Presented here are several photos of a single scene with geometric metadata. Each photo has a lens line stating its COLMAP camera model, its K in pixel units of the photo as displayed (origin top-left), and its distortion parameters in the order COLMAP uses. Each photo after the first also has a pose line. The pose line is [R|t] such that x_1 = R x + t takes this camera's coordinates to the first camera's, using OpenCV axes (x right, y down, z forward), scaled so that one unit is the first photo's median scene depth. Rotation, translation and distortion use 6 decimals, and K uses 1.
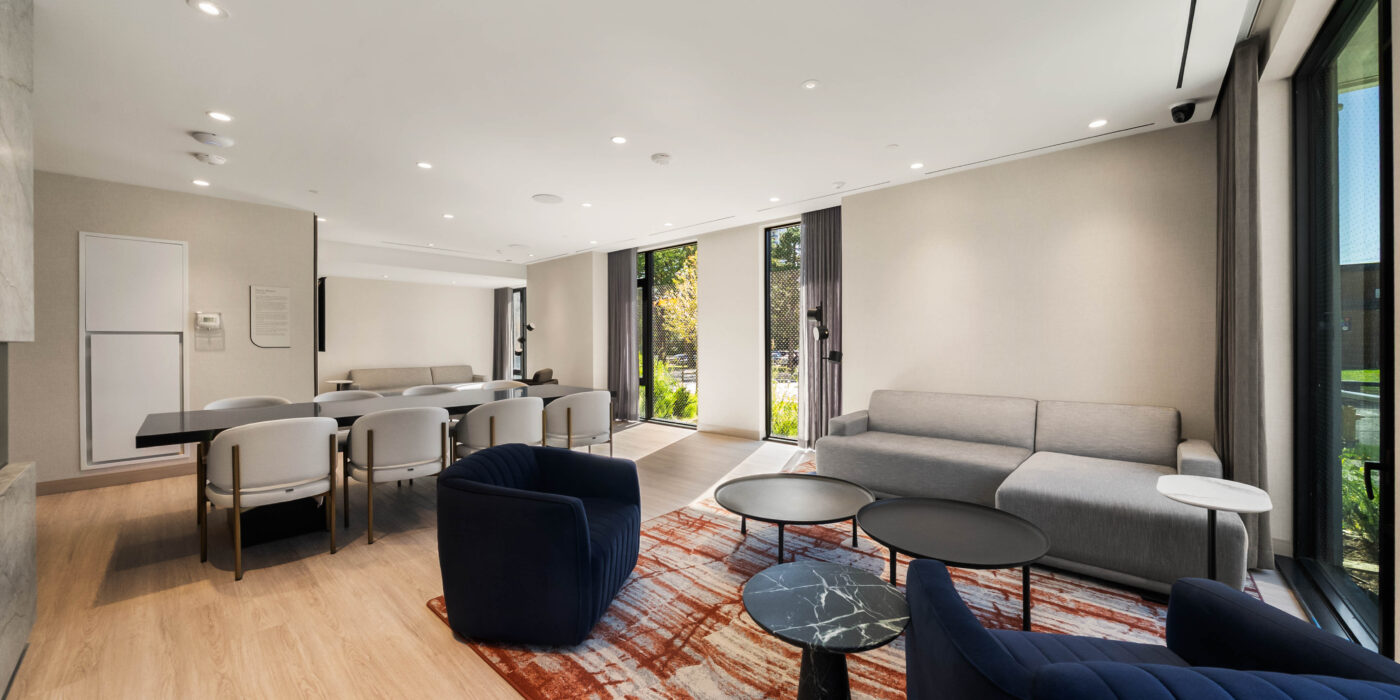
lens RADIAL K [[487.6, 0, 708.4], [0, 487.6, 351.1], [0, 0, 1]] dist [-0.000244, -0.000117]
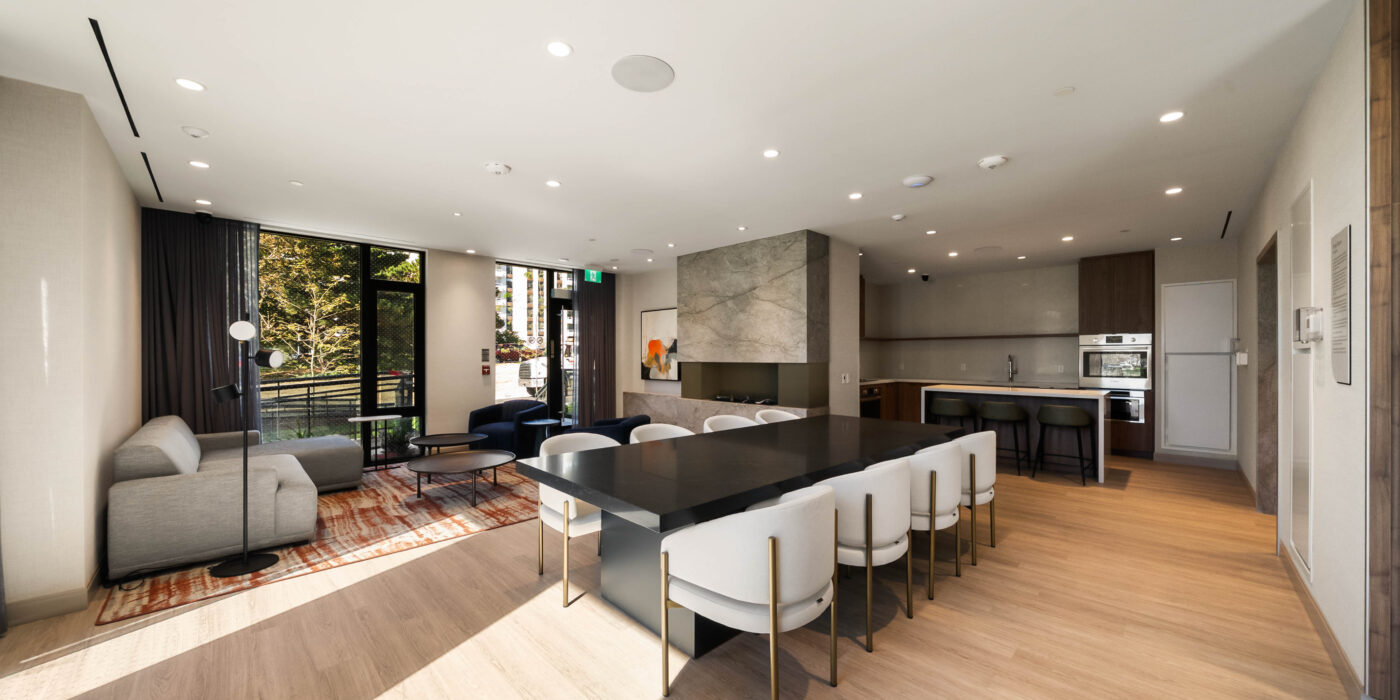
lens RADIAL K [[487.6, 0, 708.4], [0, 487.6, 351.1], [0, 0, 1]] dist [-0.000244, -0.000117]
pose [[-0.998645, 0.002671, 0.051971, -0.674994], [0.003025, 0.999973, 0.006736, -0.072930], [-0.051952, 0.006884, -0.998626, 2.388680]]
